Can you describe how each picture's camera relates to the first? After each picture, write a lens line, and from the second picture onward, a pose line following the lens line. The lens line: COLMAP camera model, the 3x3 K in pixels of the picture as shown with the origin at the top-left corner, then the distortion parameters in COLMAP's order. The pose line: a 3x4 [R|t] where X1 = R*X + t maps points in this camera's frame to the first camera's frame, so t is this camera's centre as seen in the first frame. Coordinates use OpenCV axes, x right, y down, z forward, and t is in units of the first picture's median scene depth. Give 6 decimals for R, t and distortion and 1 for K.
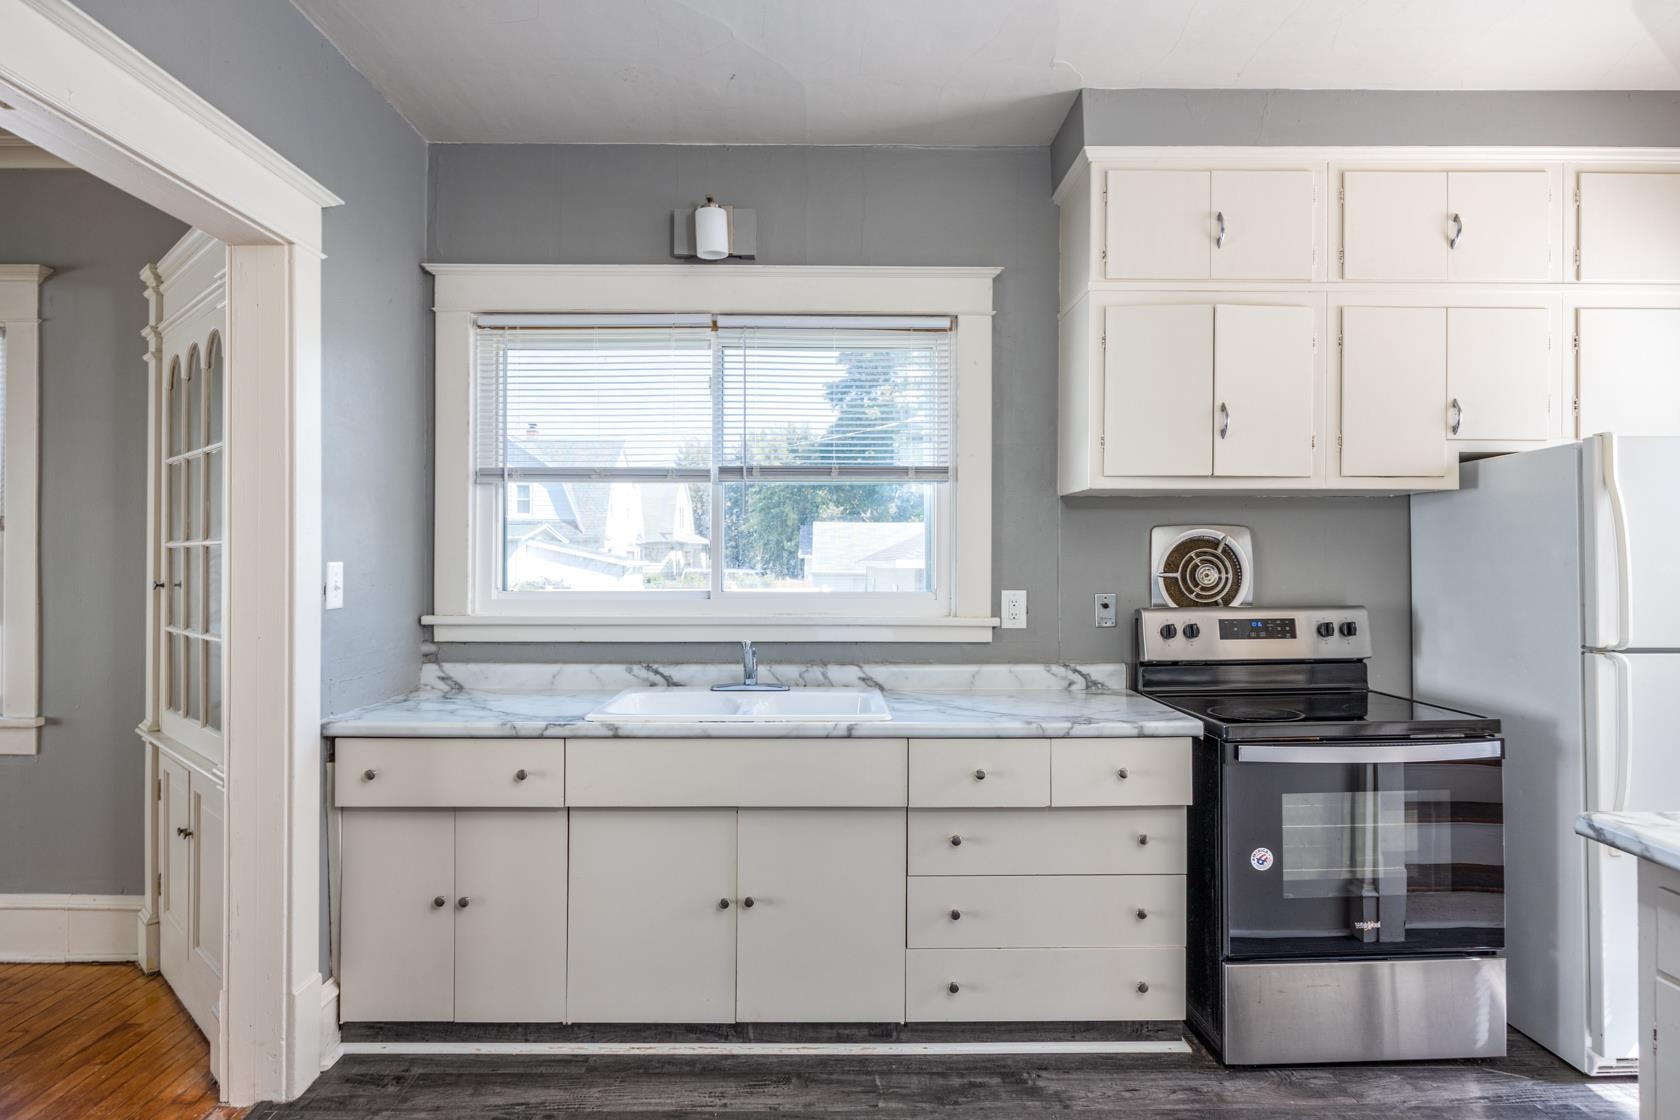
lens RADIAL K [[896.8, 0, 840.4], [0, 896.8, 557.8], [0, 0, 1]] dist [-0.004247, -0.002211]
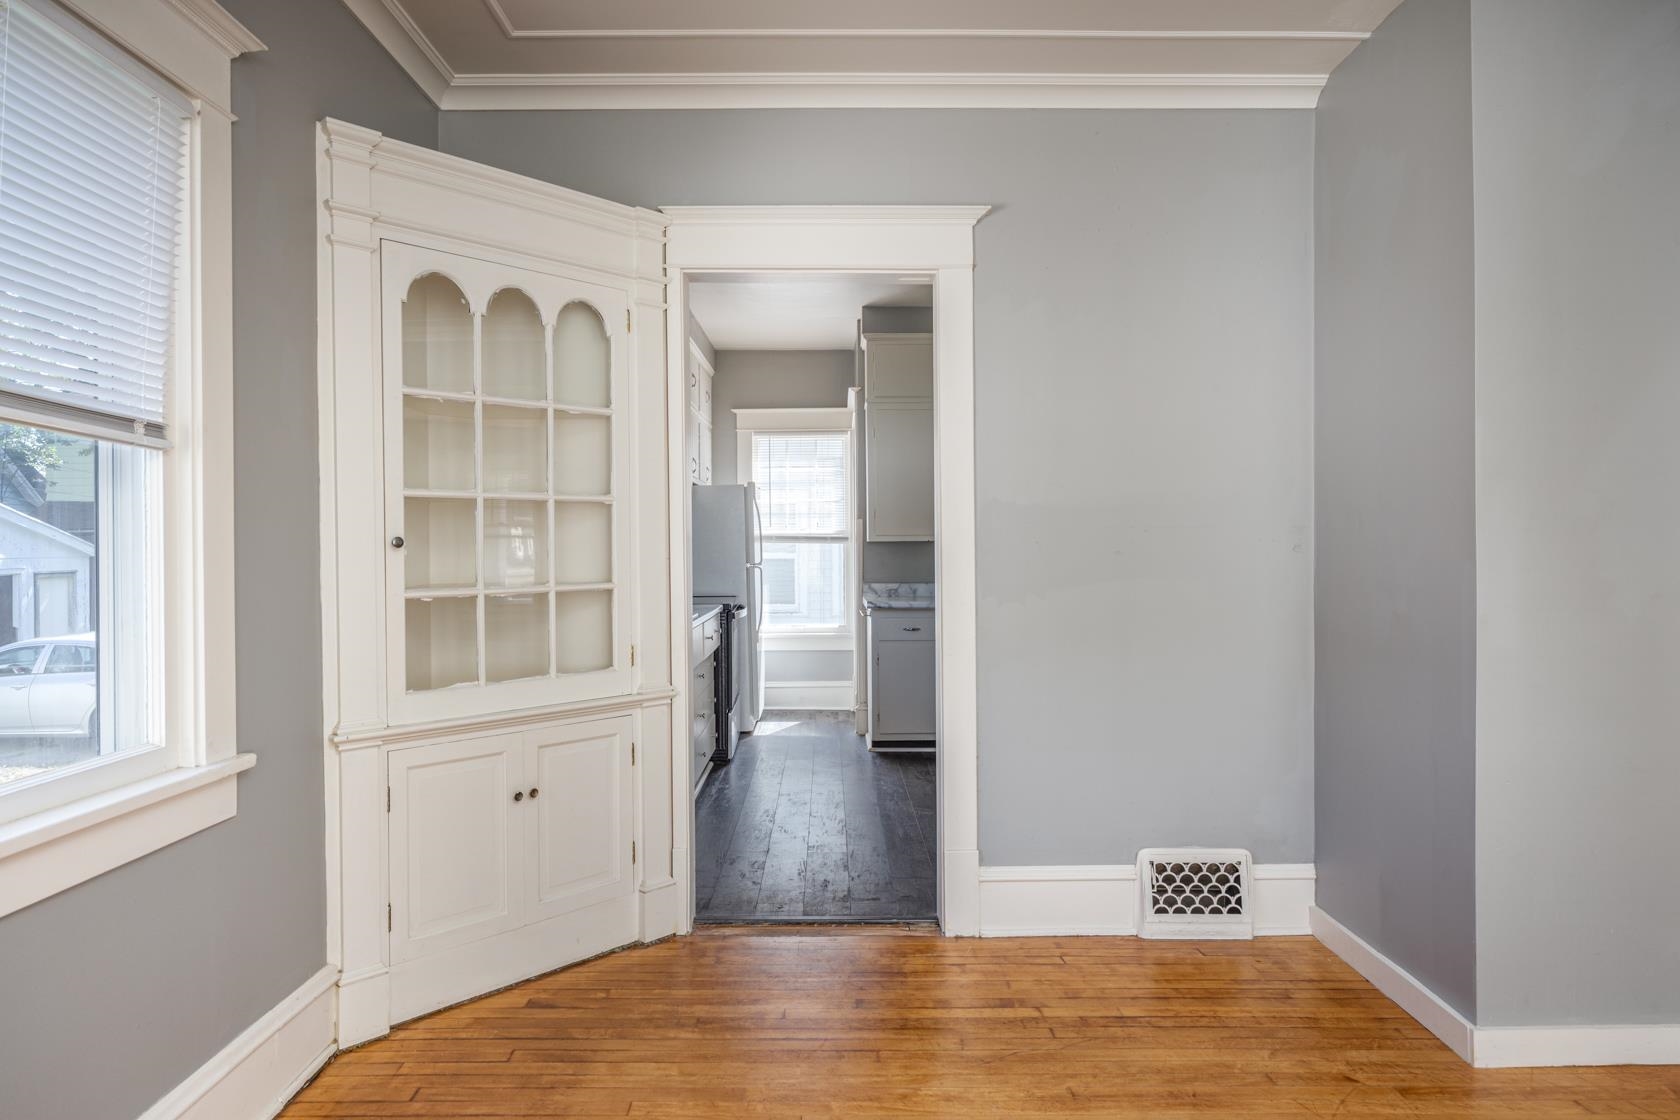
lens RADIAL K [[996.2, 0, 843.9], [0, 996.2, 556.0], [0, 0, 1]] dist [-0.003731, -0.000570]
pose [[-0.000389, -0.011544, 0.999933, -1.581300], [0.003420, 0.999927, 0.011546, 0.032788], [-0.999994, 0.003424, -0.000350, 0.568839]]
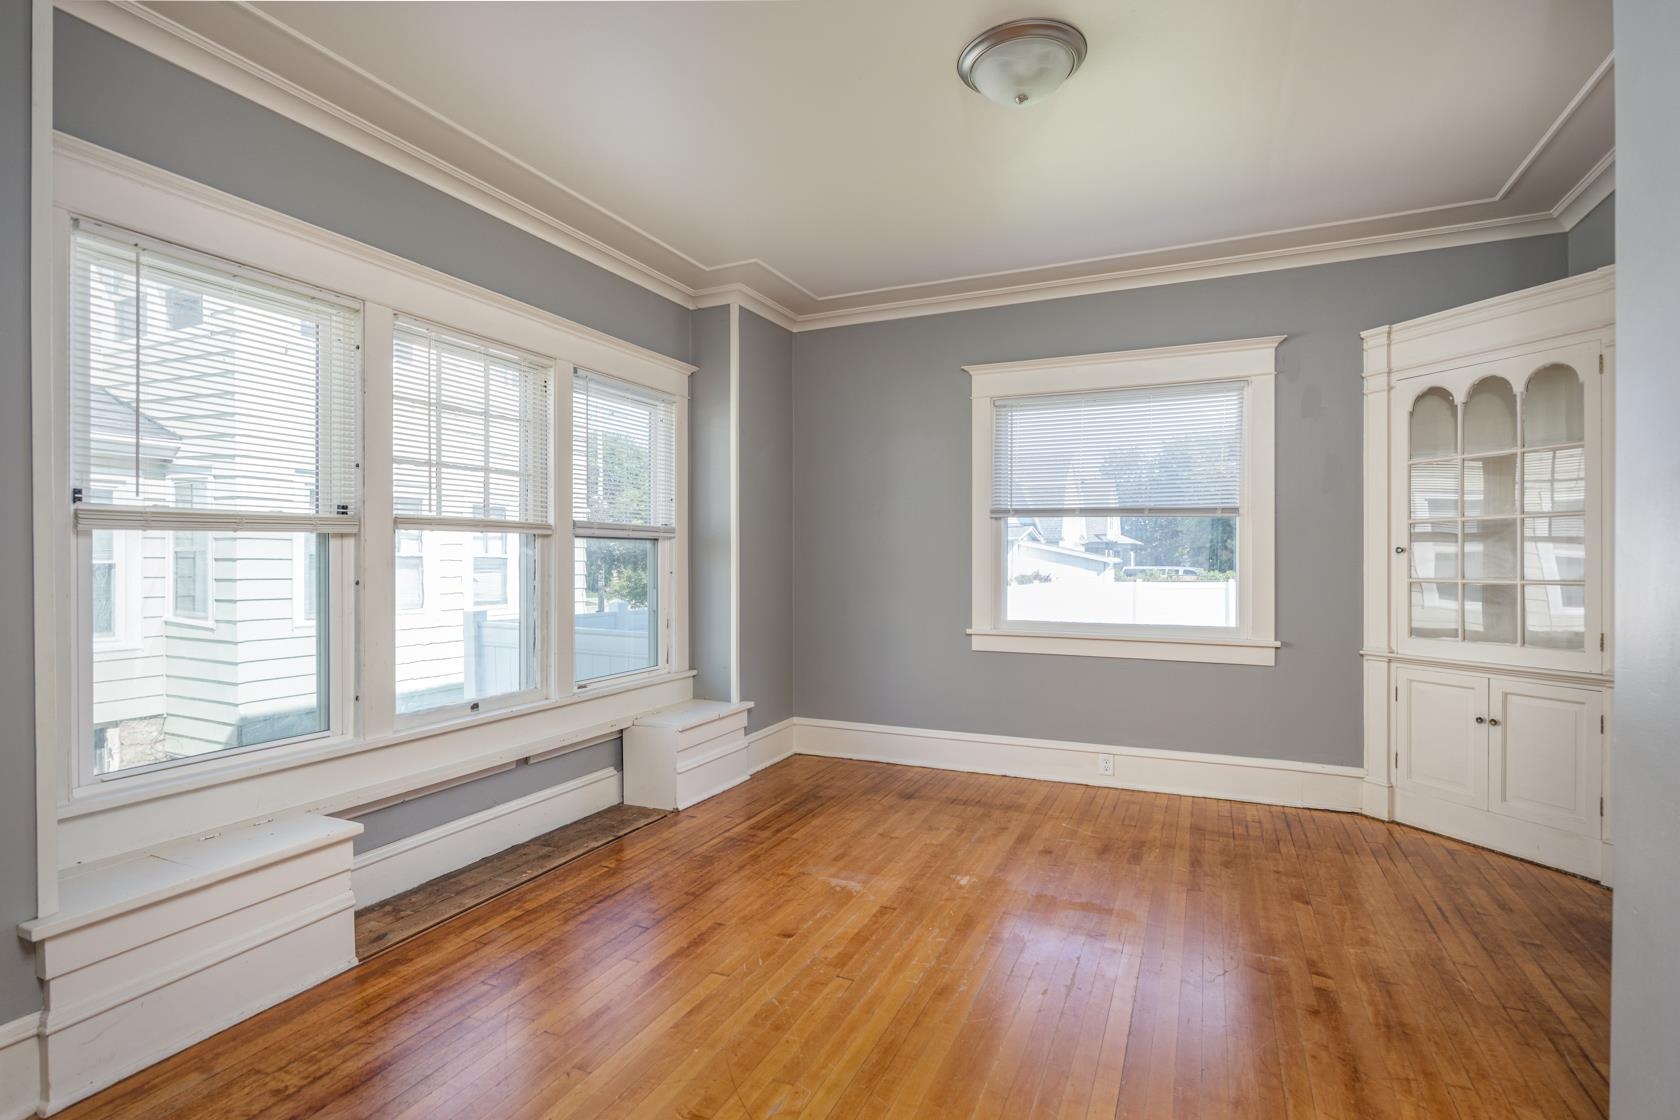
lens RADIAL K [[822.0, 0, 828.8], [0, 822.0, 560.6], [0, 0, 1]] dist [-0.011108, 0.000091]
pose [[0.901419, -0.003822, -0.432930, -0.973919], [0.004317, 0.999991, 0.000160, 0.041835], [0.432926, -0.002013, 0.901427, -0.545459]]
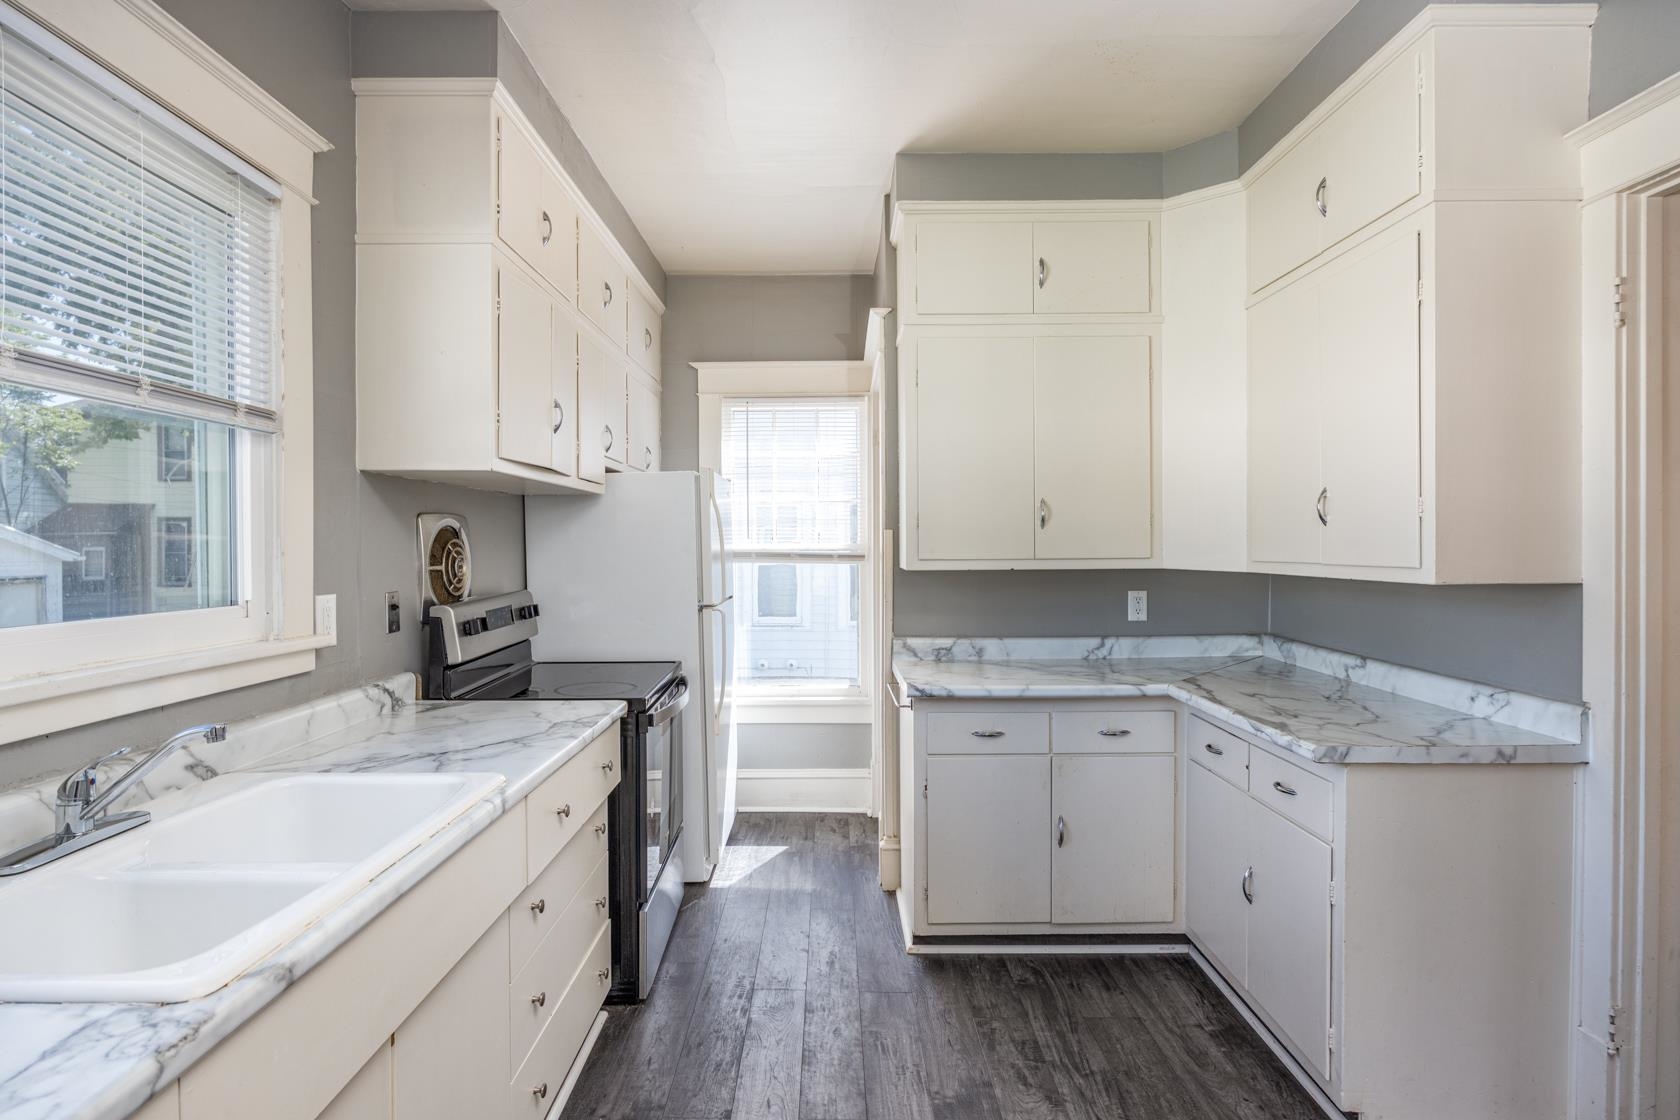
lens RADIAL K [[865.9, 0, 831.1], [0, 865.9, 555.0], [0, 0, 1]] dist [-0.008388, -0.001376]
pose [[0.017014, -0.012311, 0.999779, -0.507733], [0.000077, 0.999924, 0.012312, -0.004634], [-0.999855, -0.000132, 0.017014, 0.588394]]
